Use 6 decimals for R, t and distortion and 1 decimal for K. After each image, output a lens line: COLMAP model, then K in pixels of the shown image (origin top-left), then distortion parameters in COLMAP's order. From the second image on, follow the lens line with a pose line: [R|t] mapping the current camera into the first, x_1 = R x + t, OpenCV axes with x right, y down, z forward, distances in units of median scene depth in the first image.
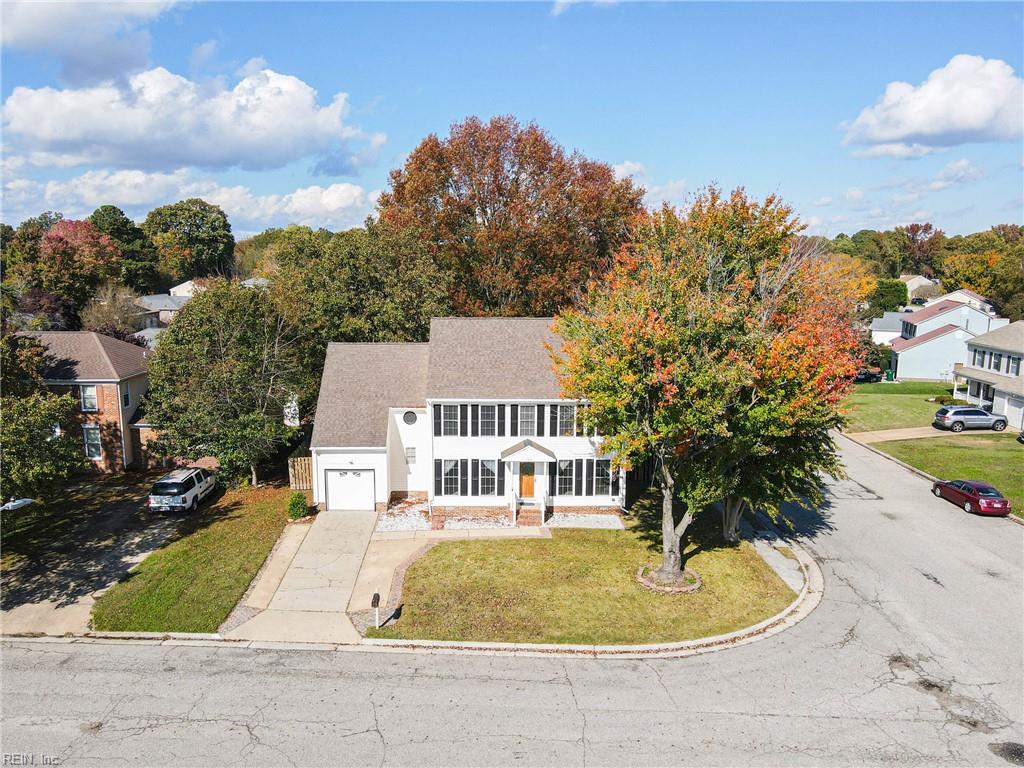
lens RADIAL K [[765.2, 0, 495.2], [0, 765.2, 385.1], [0, 0, 1]] dist [-0.002113, 0.001523]
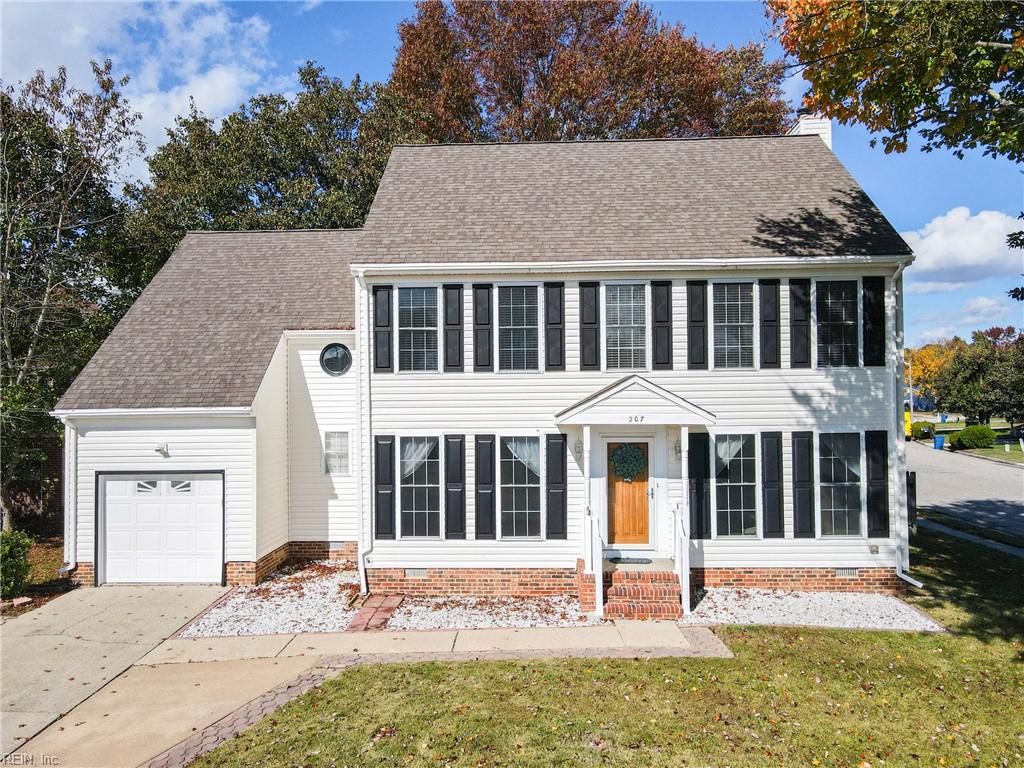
lens RADIAL K [[749.0, 0, 512.0], [0, 749.0, 384.0], [0, 0, 1]] dist [-0.009828, 0.043674]
pose [[0.998436, -0.016057, -0.053552, 0.006371], [0.006482, 0.984655, -0.174391, 0.134840], [0.055530, 0.173771, 0.983219, 0.640938]]
